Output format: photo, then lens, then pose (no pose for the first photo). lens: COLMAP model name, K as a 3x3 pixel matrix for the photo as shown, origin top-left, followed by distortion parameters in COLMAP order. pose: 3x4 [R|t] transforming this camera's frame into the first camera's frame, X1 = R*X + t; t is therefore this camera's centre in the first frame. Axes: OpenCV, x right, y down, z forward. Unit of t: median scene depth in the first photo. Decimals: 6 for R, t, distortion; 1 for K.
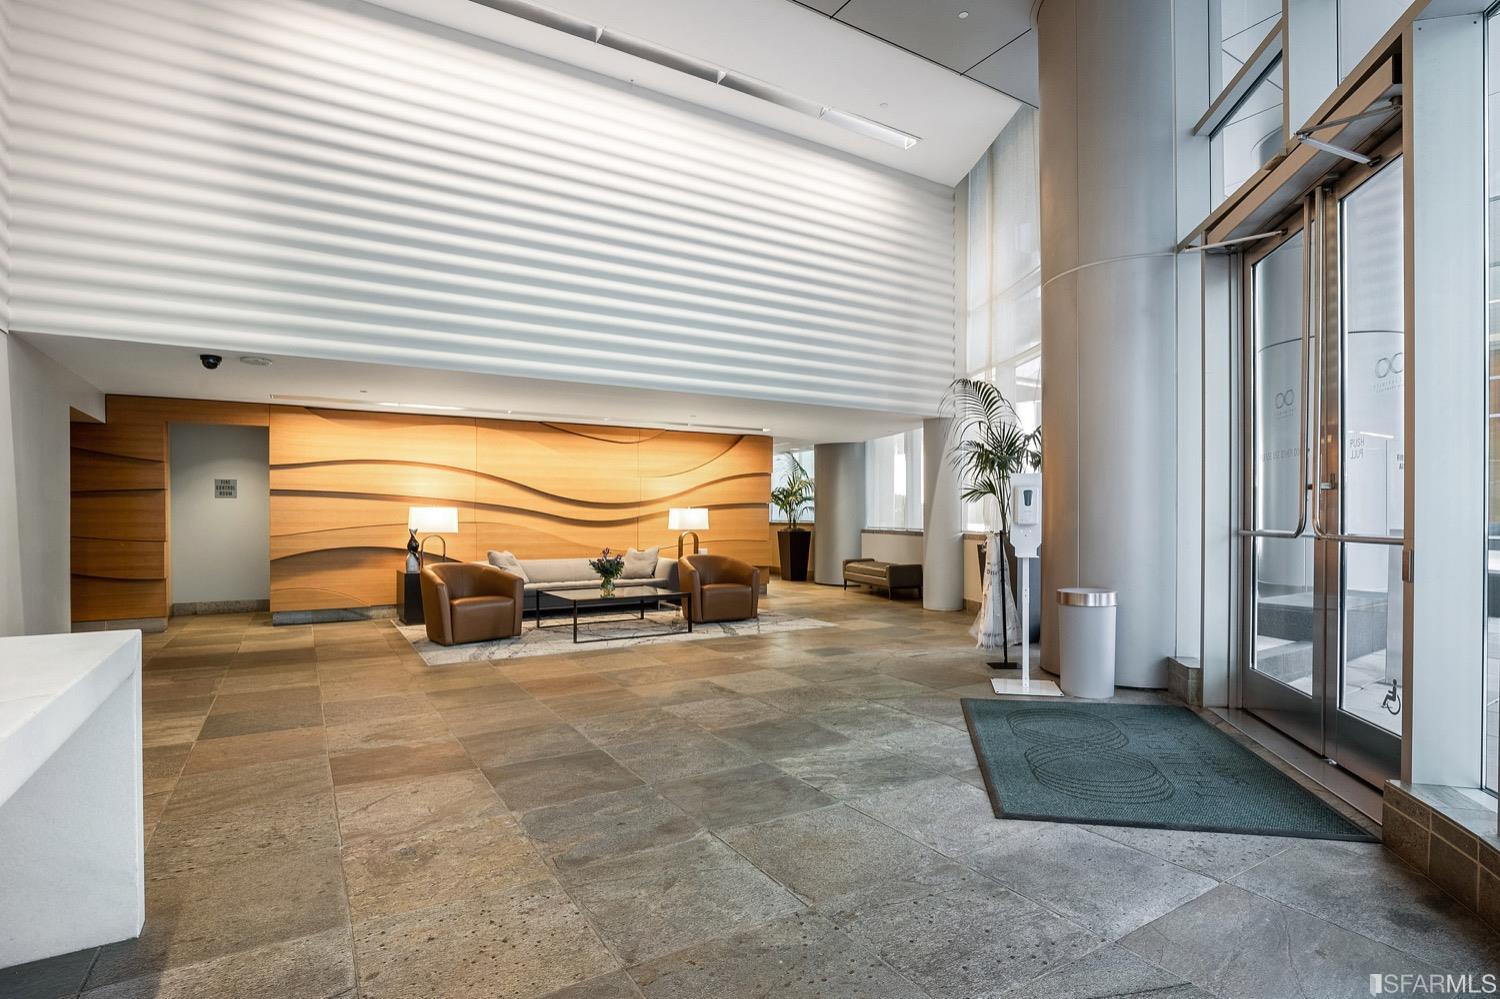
lens RADIAL K [[730.7, 0, 771.3], [0, 730.7, 505.5], [0, 0, 1]] dist [-0.038171, 0.010362]
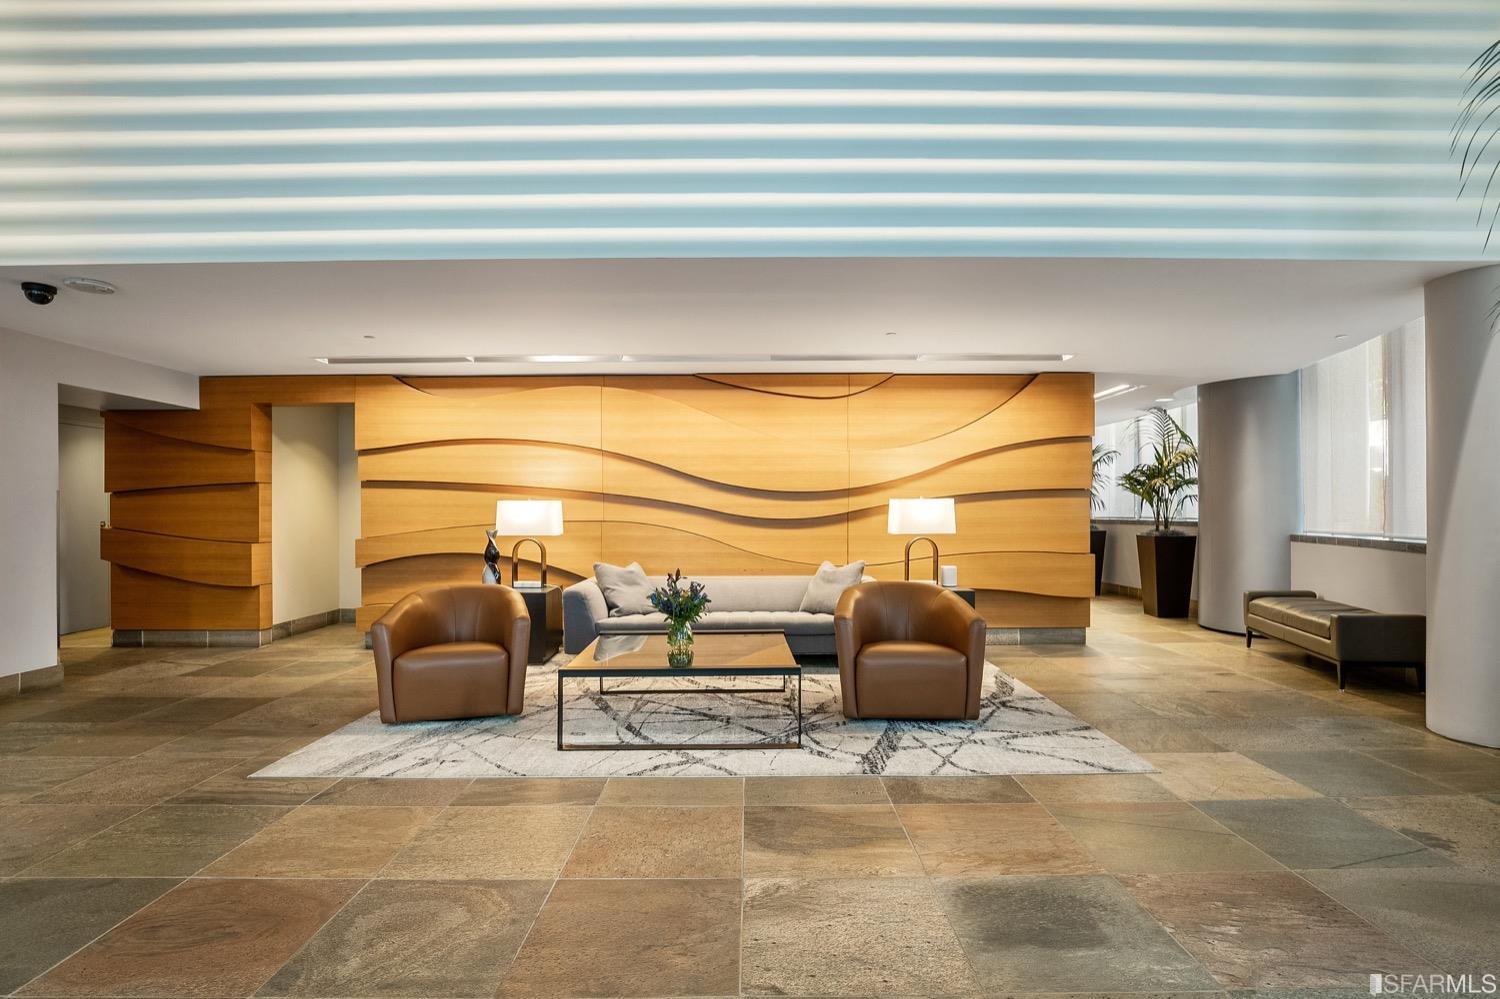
lens RADIAL K [[730.7, 0, 771.3], [0, 730.7, 505.5], [0, 0, 1]] dist [-0.038171, 0.010362]
pose [[0.844431, -0.006279, -0.535628, 0.100916], [0.010425, 0.999935, 0.004713, 0.005371], [0.535564, -0.009563, 0.844441, 0.415304]]
